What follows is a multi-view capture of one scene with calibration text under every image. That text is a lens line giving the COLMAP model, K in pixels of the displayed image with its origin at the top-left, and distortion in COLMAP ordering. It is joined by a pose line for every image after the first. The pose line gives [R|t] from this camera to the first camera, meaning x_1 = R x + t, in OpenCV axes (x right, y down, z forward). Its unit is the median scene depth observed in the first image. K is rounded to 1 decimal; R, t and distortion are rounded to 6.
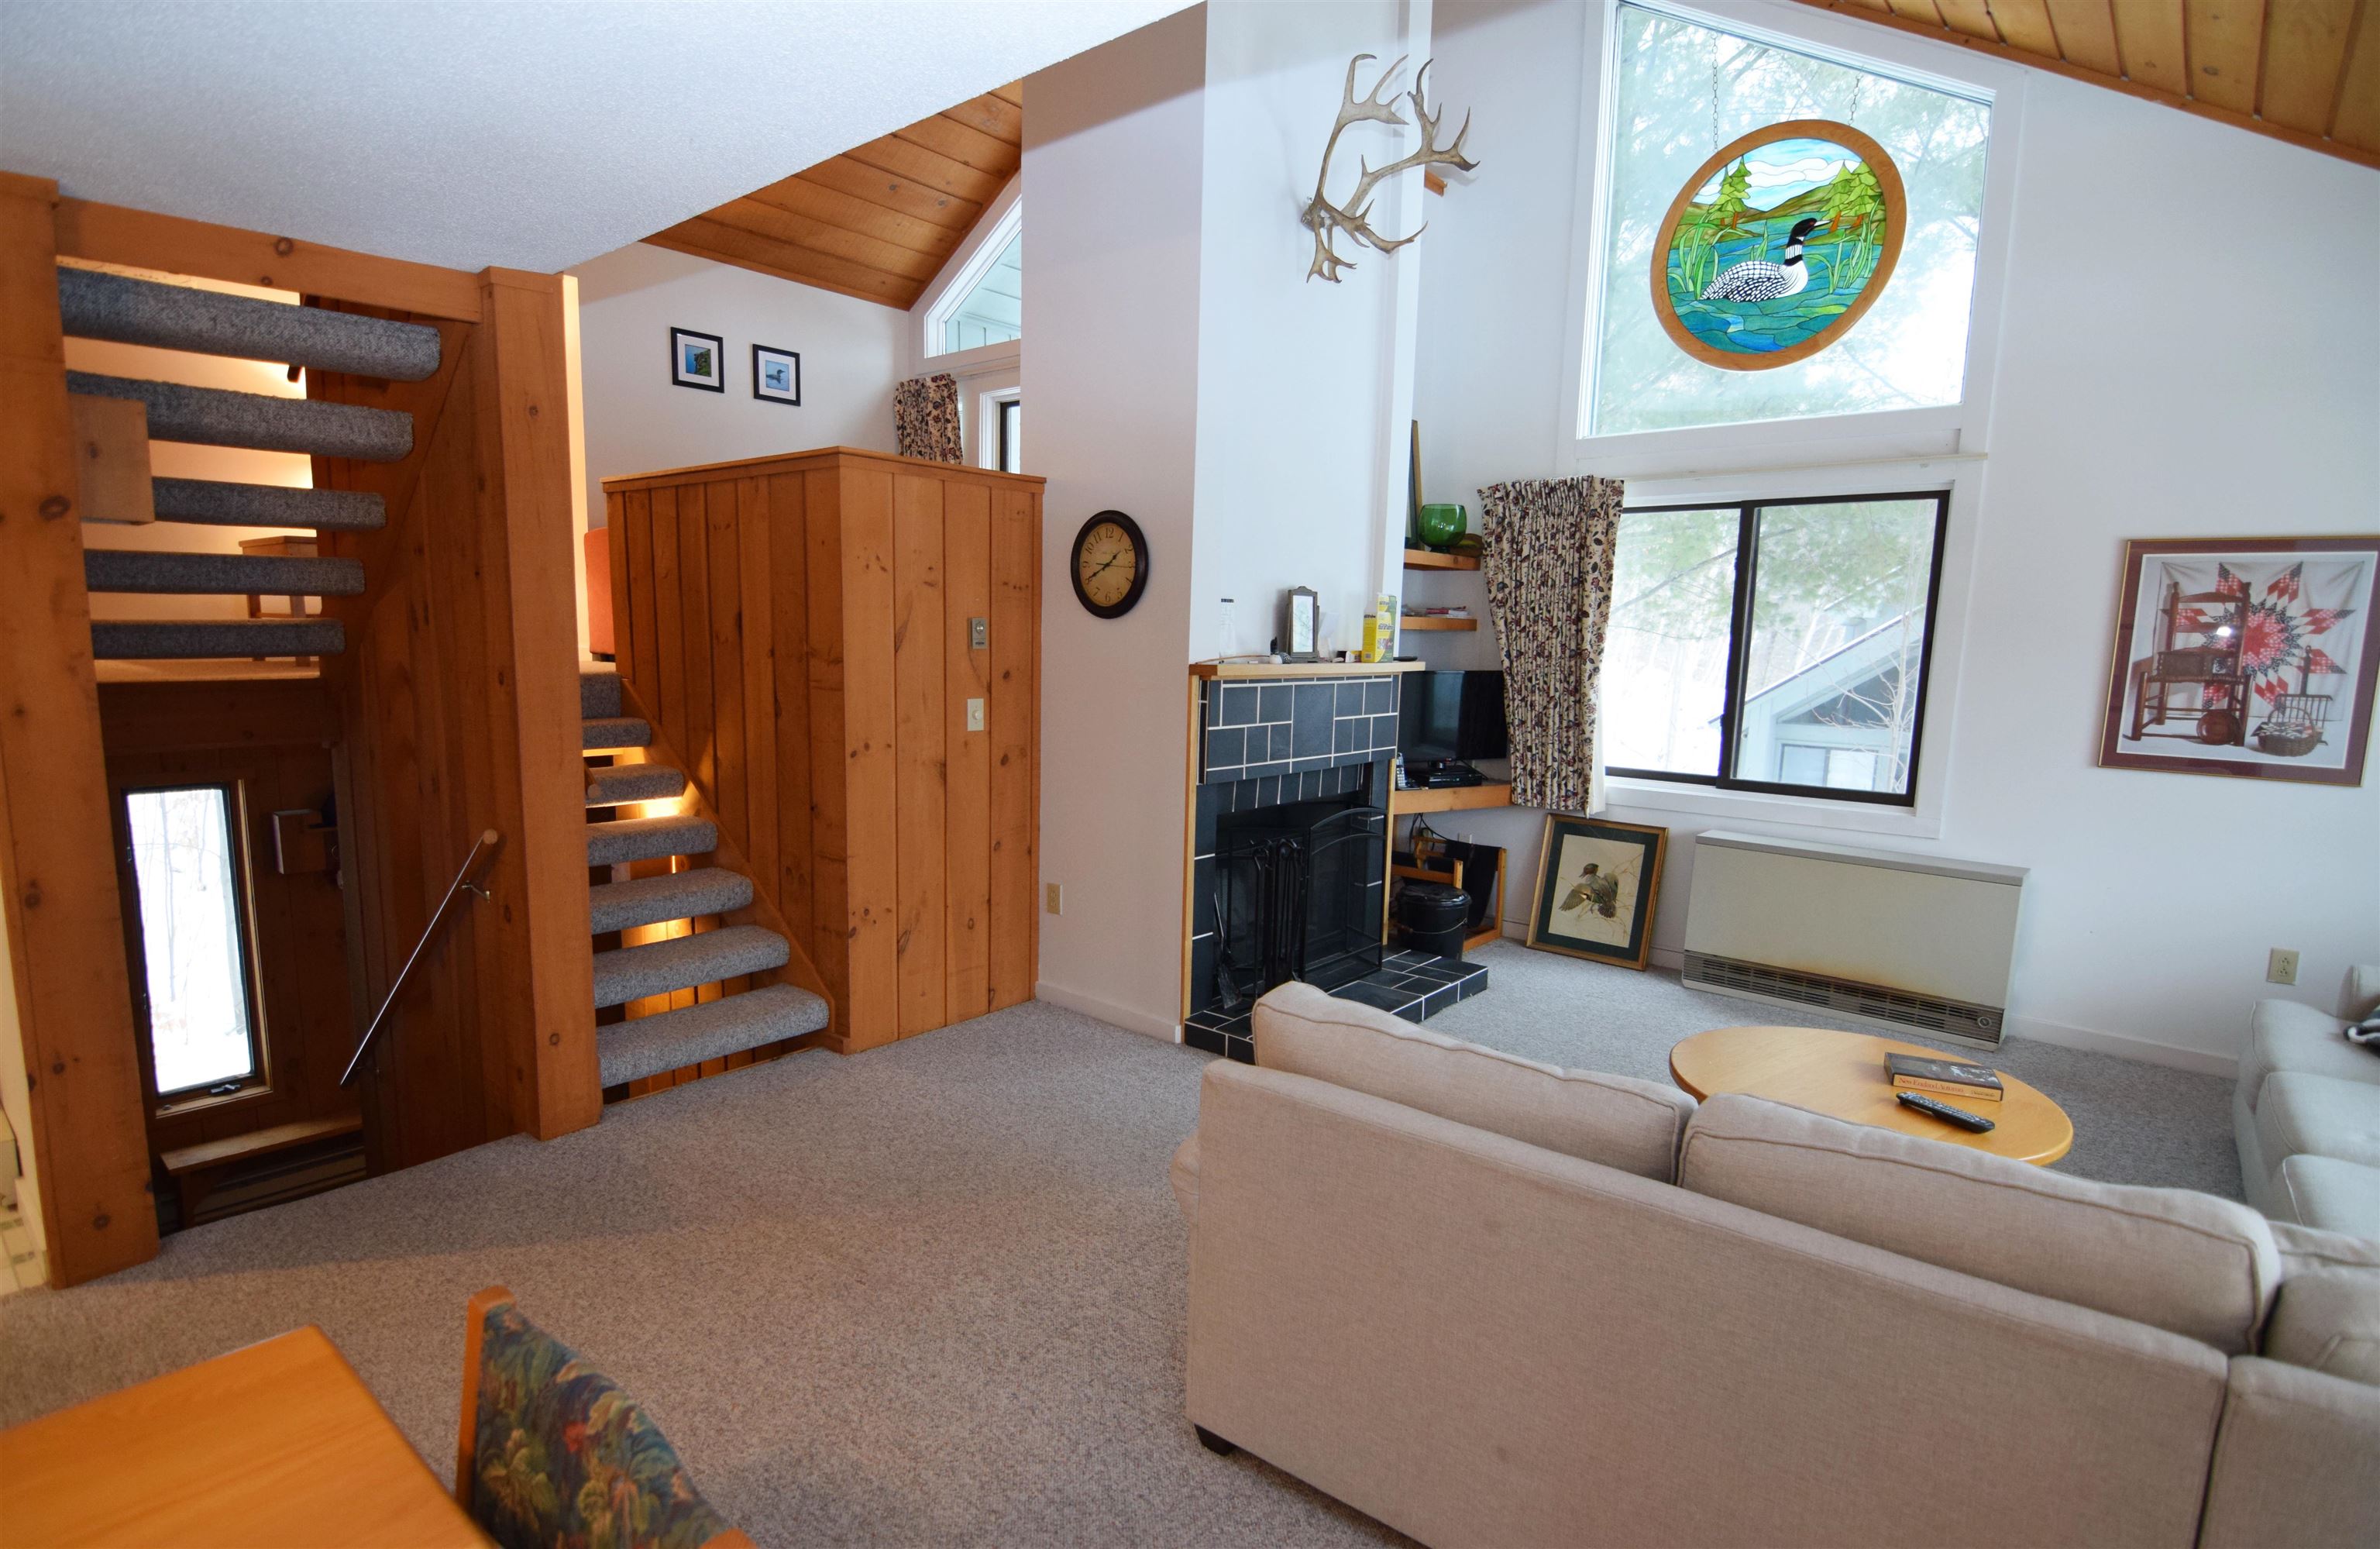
lens RADIAL K [[1217.5, 0, 1164.0], [0, 1217.5, 803.8], [0, 0, 1]] dist [-0.008161, -0.004929]
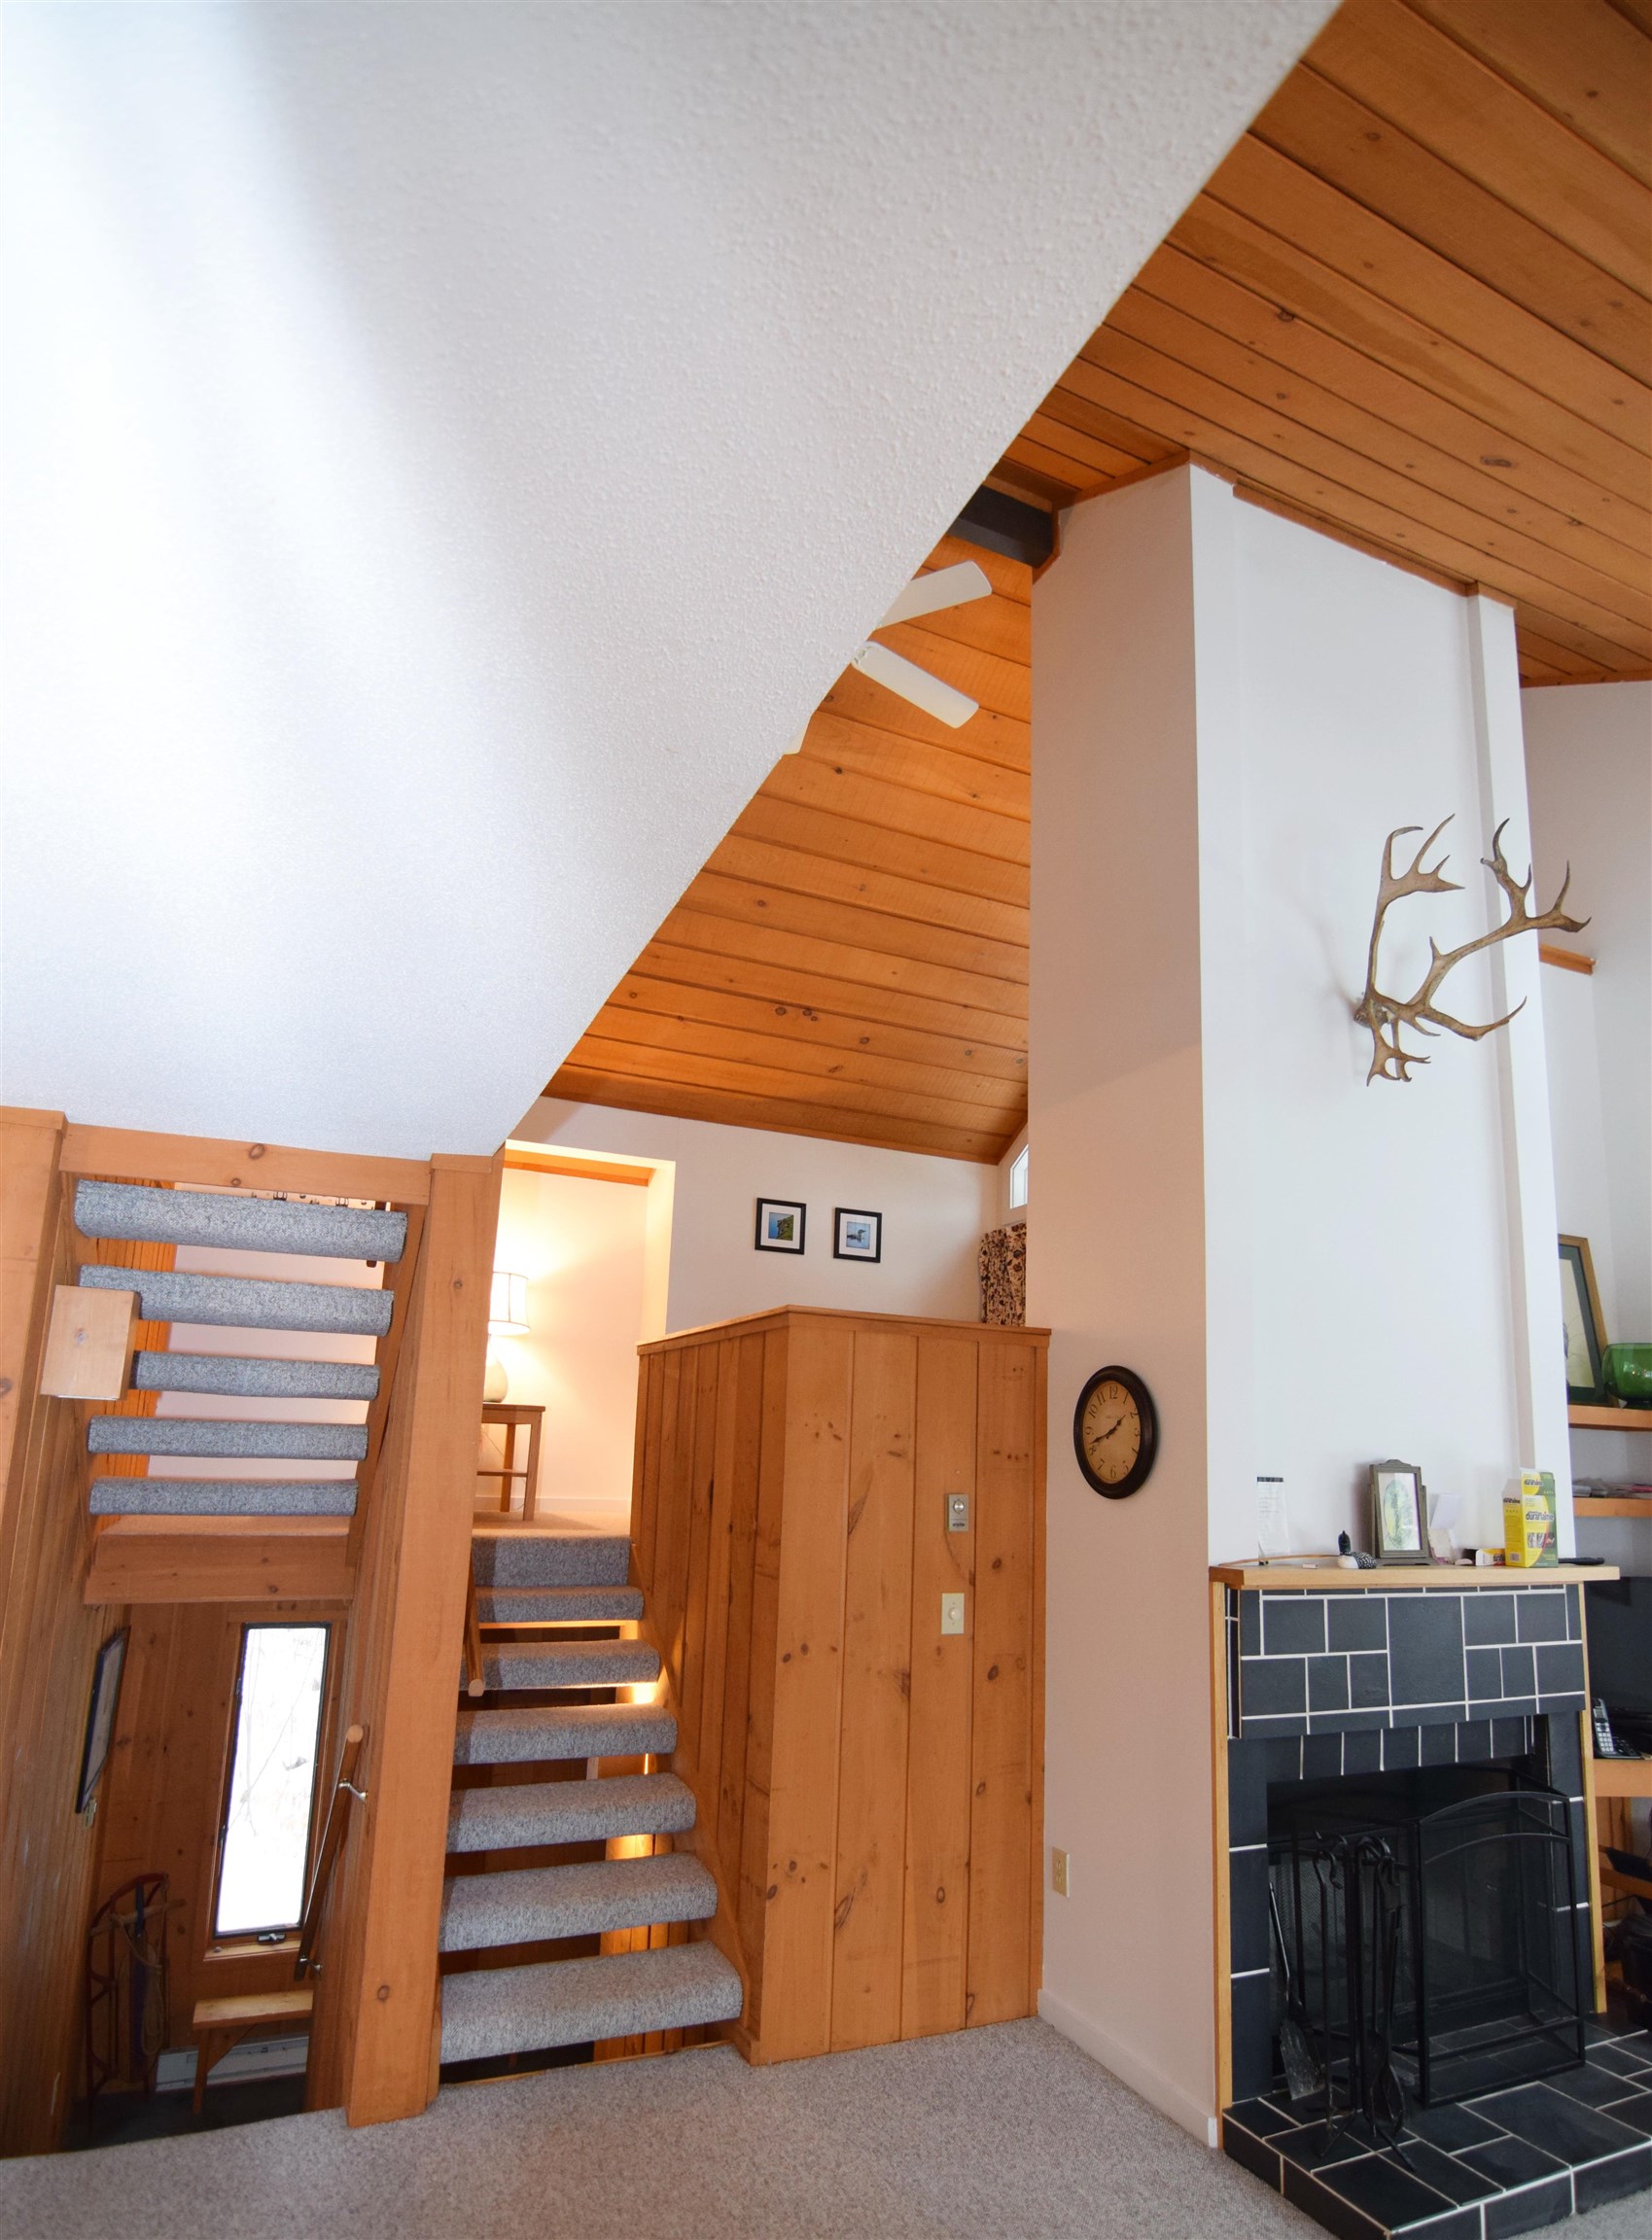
lens RADIAL K [[1218.6, 0, 815.9], [0, 1218.6, 1230.3], [0, 0, 1]] dist [-0.007450, -0.010643]
pose [[0.901257, -0.066245, -0.428191, 0.124151], [-0.079366, 0.946283, -0.313448, -0.051218], [0.425954, 0.316481, 0.847586, 0.178591]]
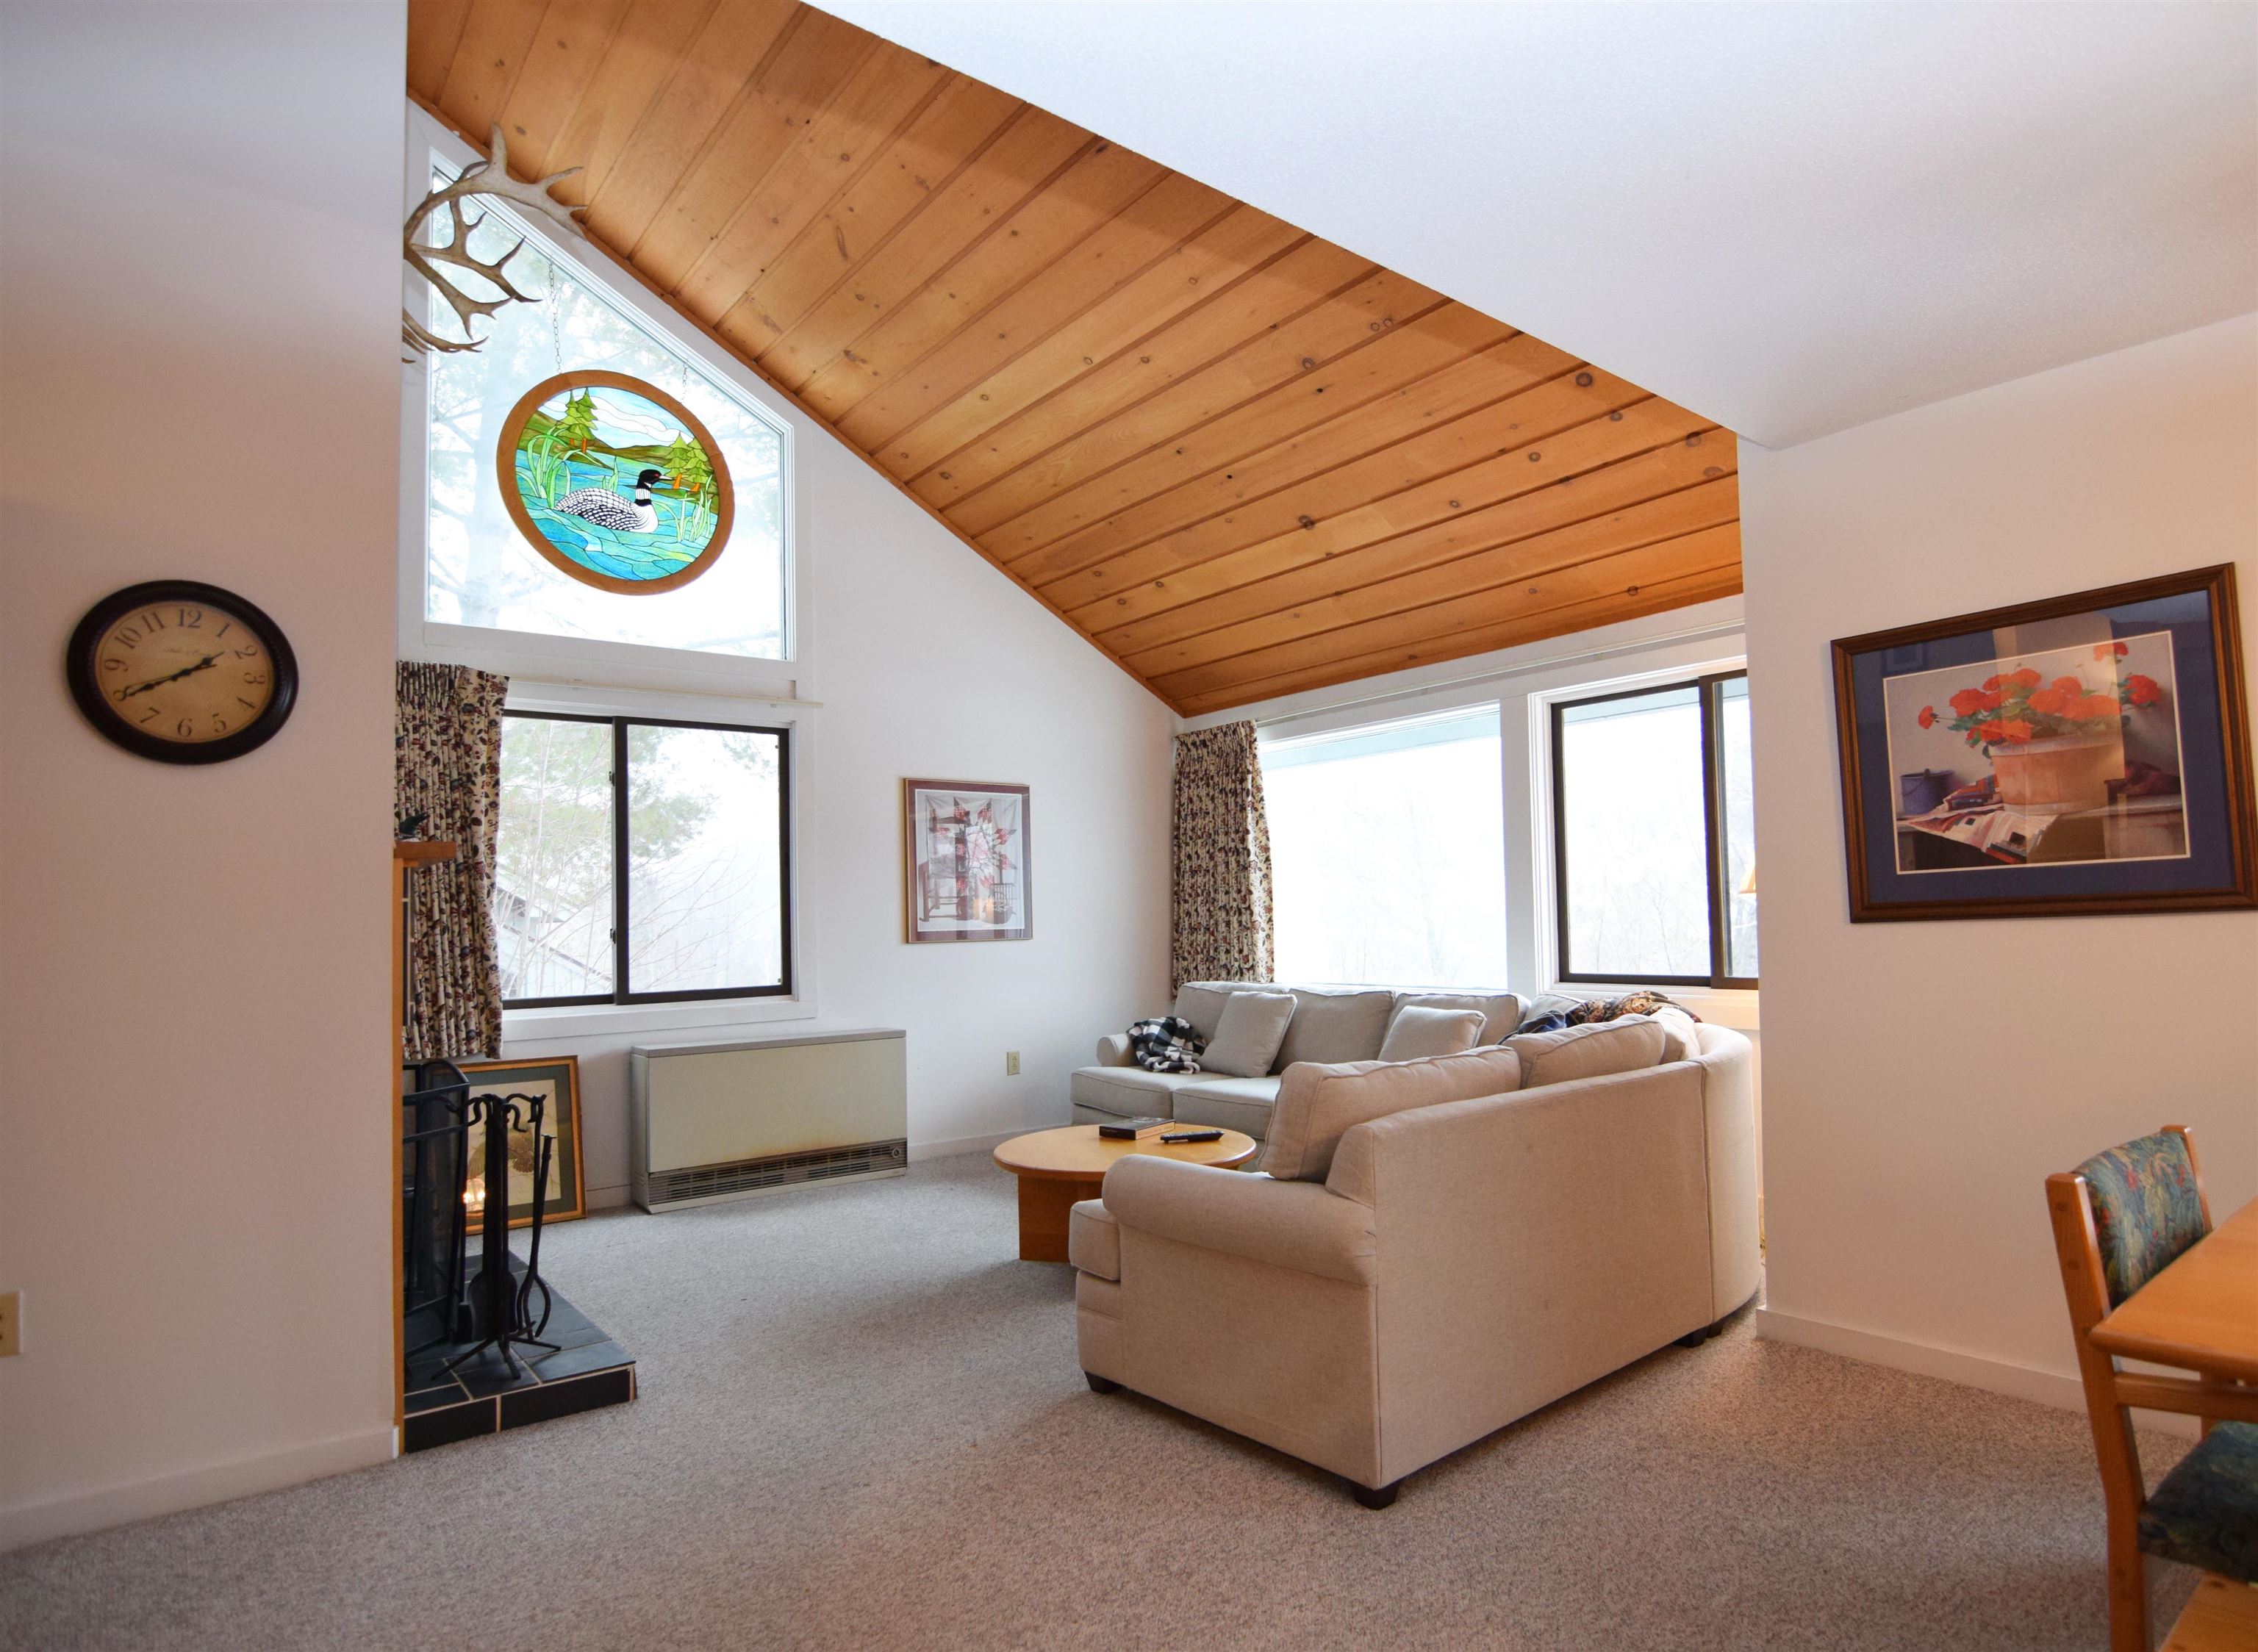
lens RADIAL K [[1228.2, 0, 1232.8], [0, 1228.2, 854.3], [0, 0, 1]] dist [-0.007450, -0.010643]
pose [[0.149445, 0.023293, 0.988496, -0.506792], [0.172091, 0.983852, -0.049201, 0.001273], [-0.973679, 0.177464, 0.143023, 0.426950]]
